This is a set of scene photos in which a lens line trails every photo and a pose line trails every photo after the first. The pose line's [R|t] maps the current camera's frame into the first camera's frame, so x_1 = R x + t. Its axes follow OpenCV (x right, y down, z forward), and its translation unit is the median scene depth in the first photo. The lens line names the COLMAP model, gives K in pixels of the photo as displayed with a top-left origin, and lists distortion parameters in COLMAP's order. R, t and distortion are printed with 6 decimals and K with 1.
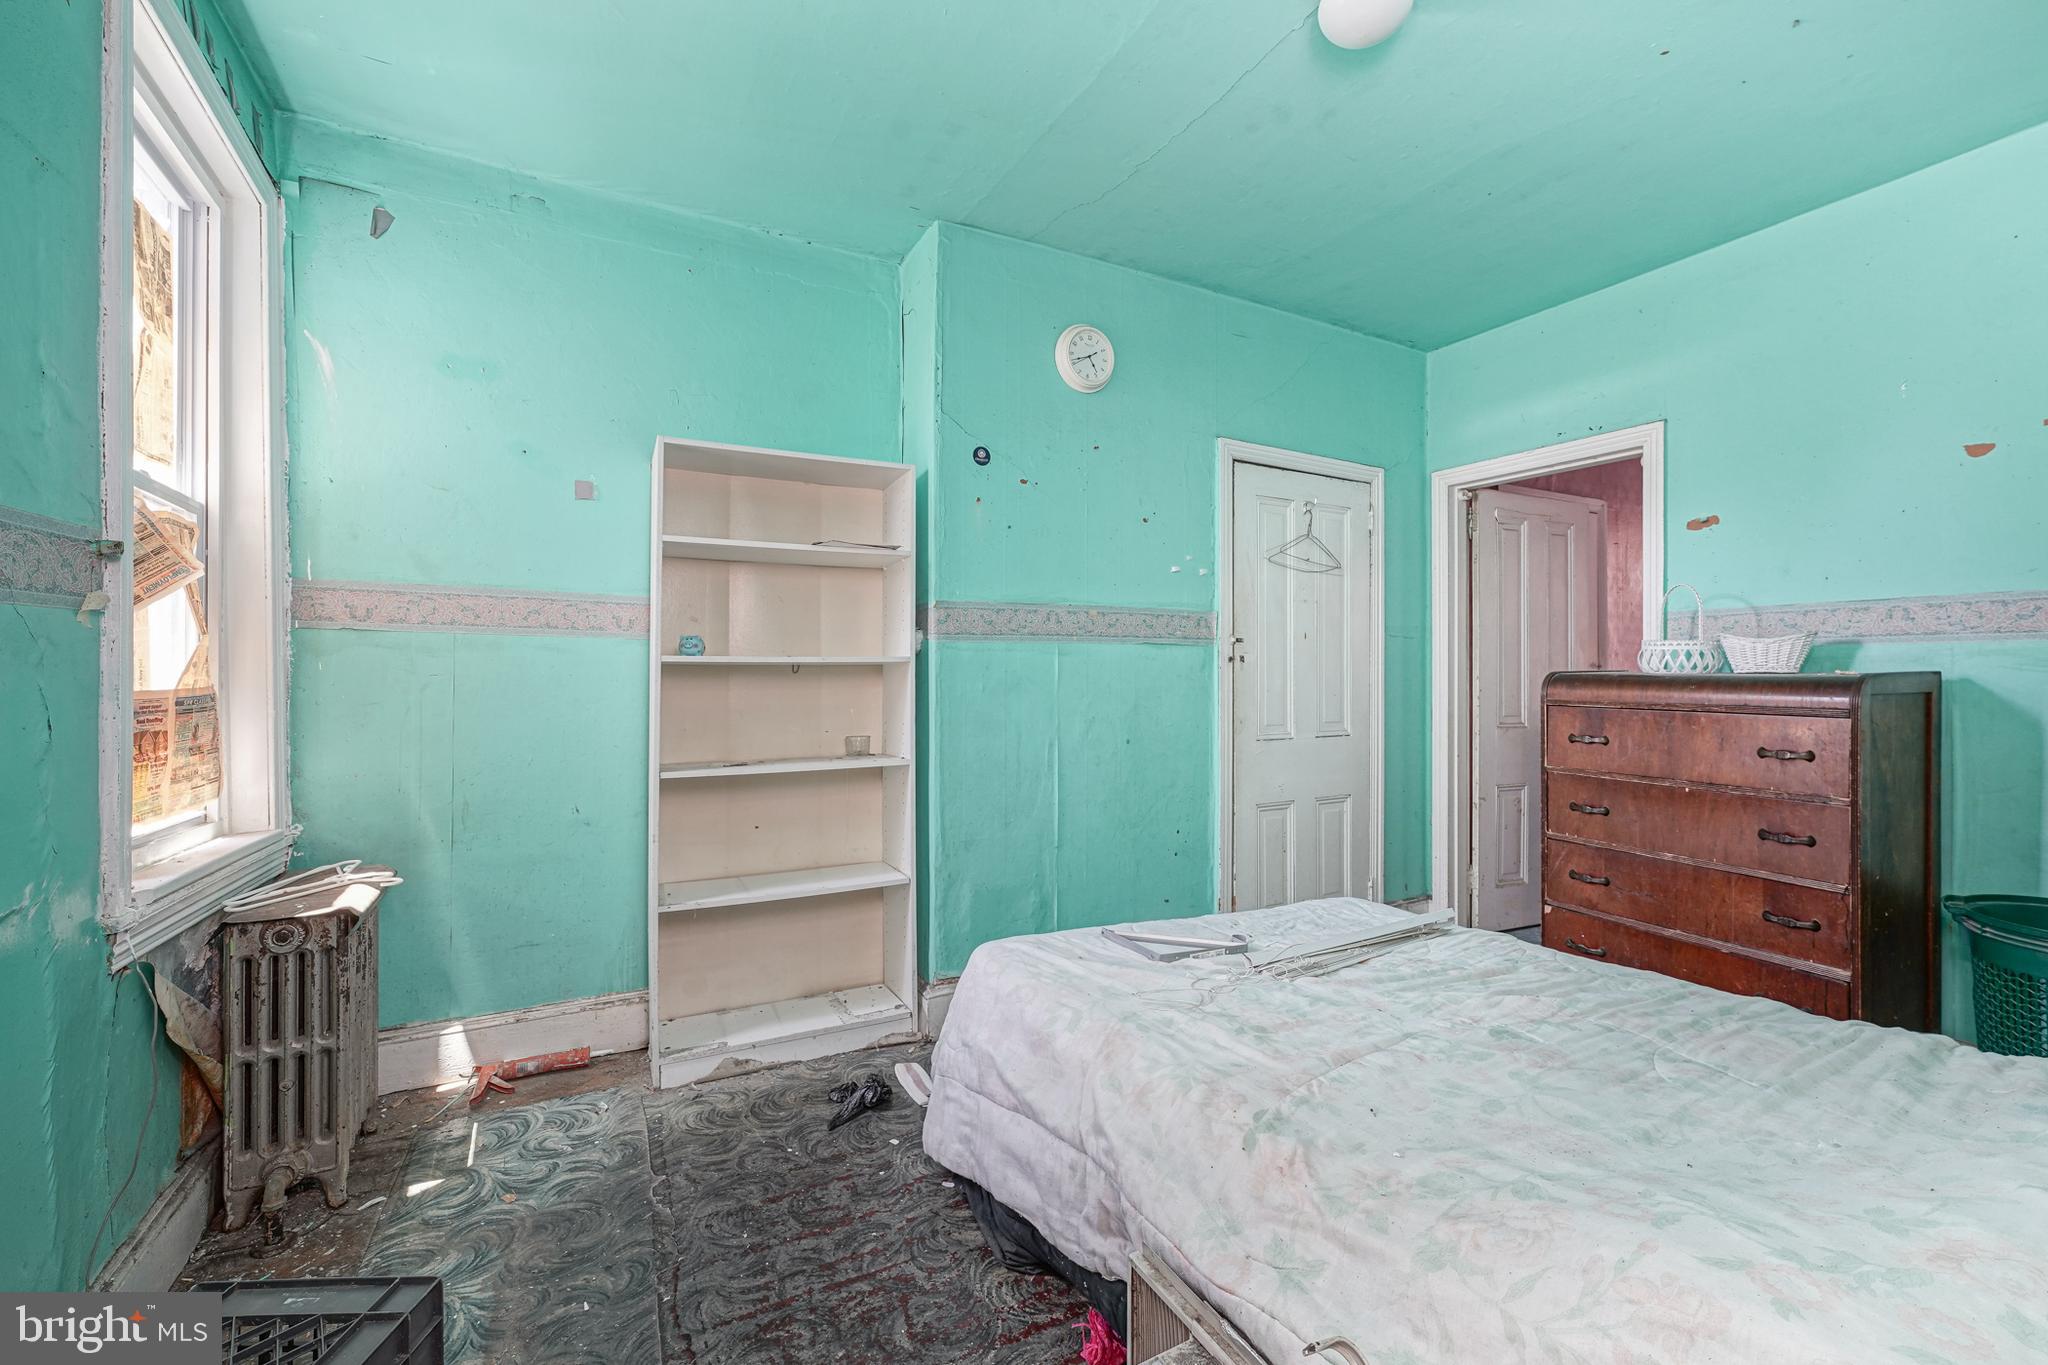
lens RADIAL K [[821.2, 0, 1032.6], [0, 821.2, 664.7], [0, 0, 1]] dist [-0.000915, 0.000052]
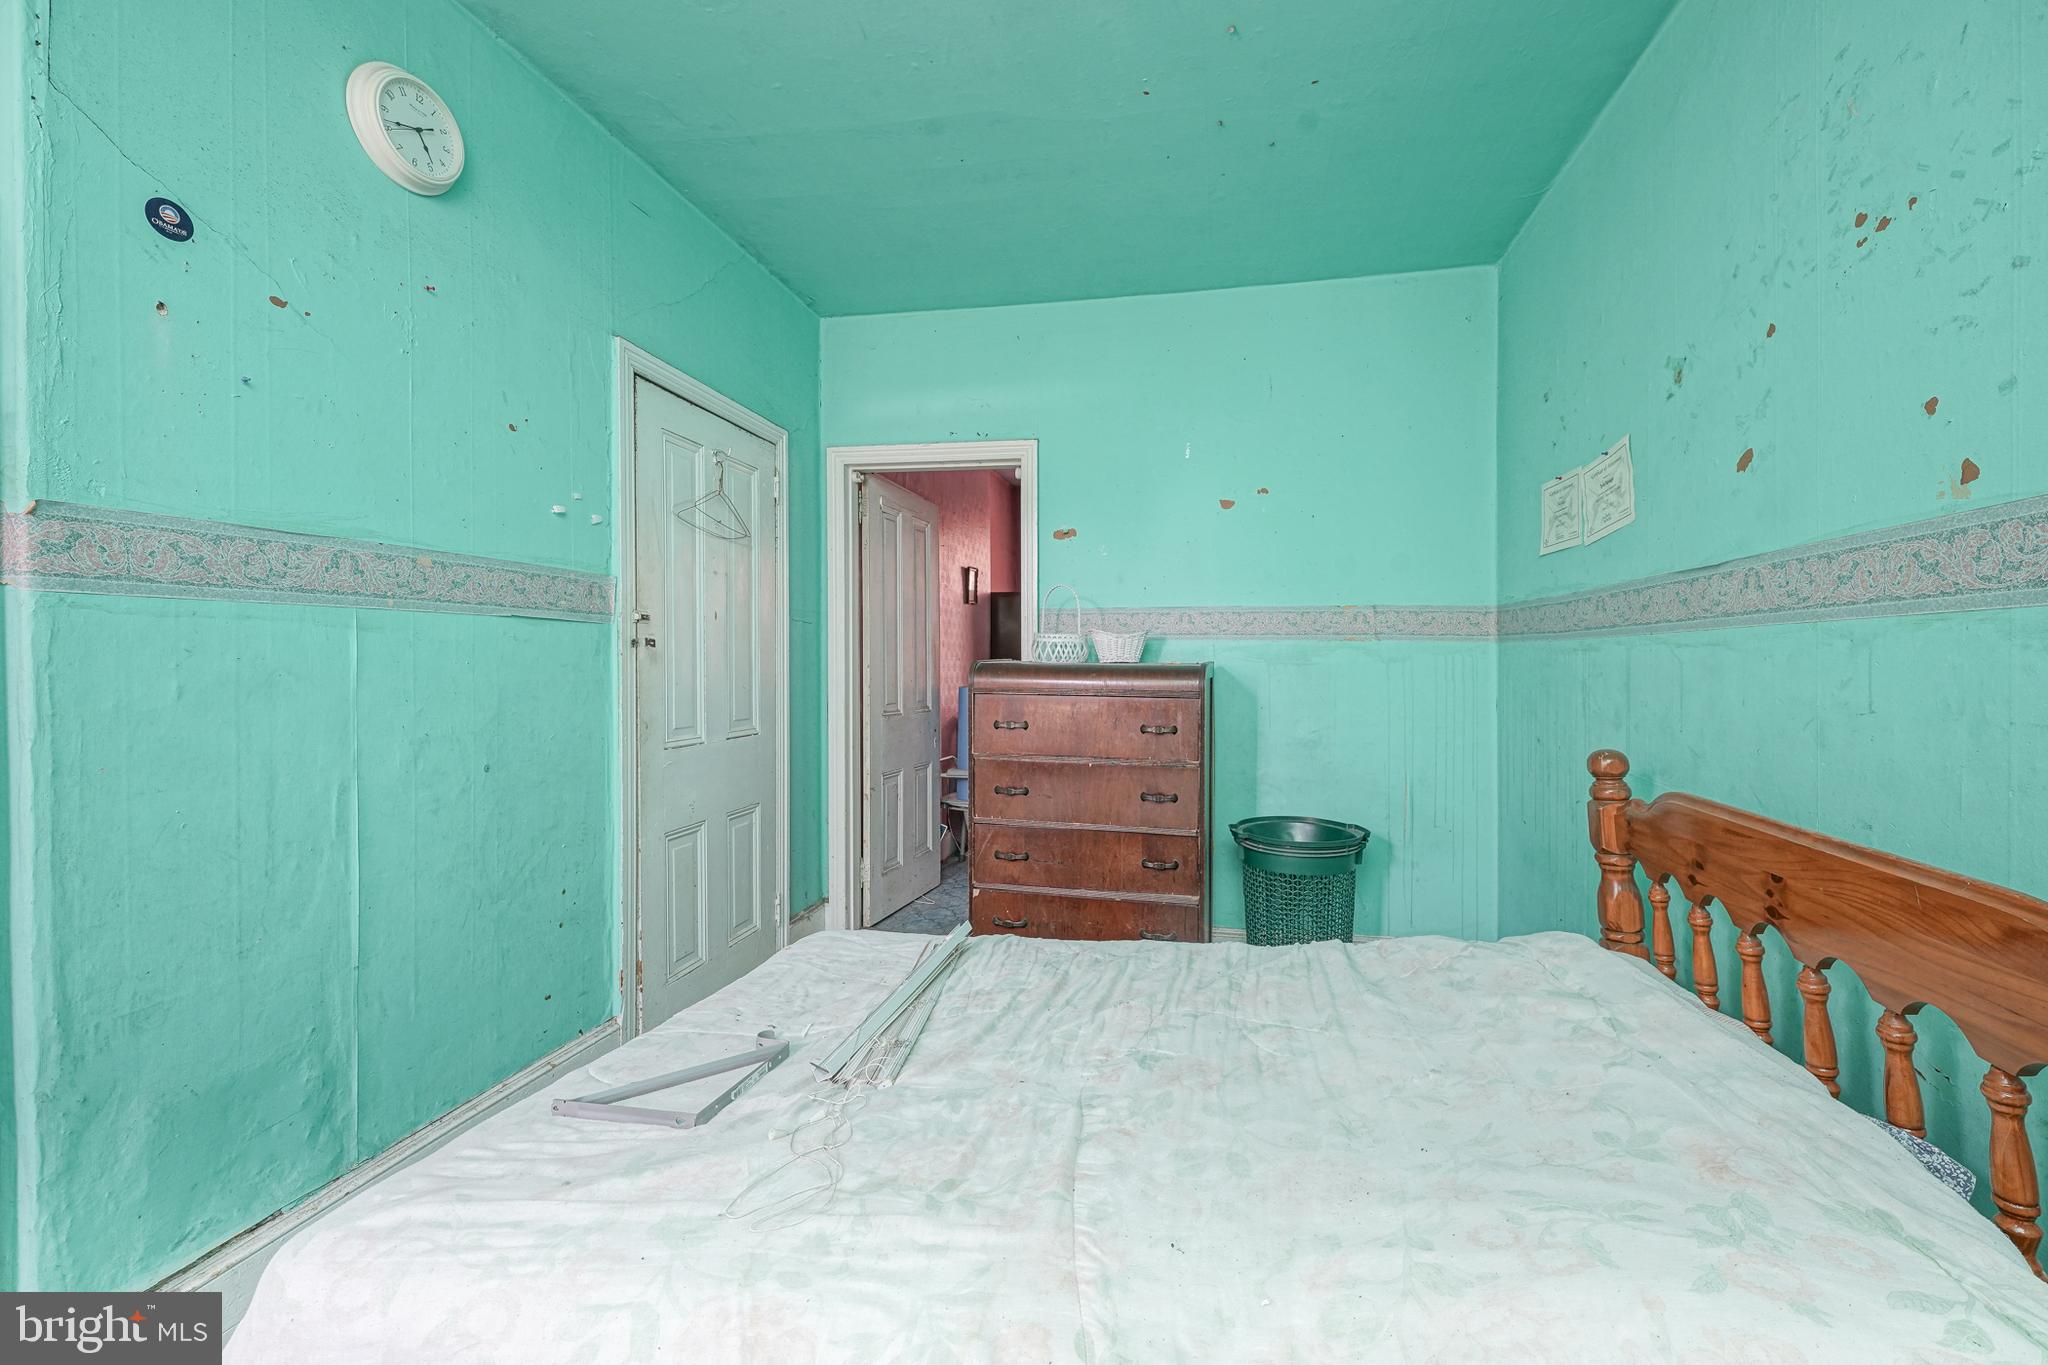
lens RADIAL K [[821.2, 0, 1032.6], [0, 821.2, 664.7], [0, 0, 1]] dist [-0.000915, 0.000052]
pose [[0.634492, -0.001614, 0.772928, -0.114078], [-0.011485, 0.999868, 0.011516, 0.000530], [-0.772844, -0.016184, 0.634390, 0.285213]]
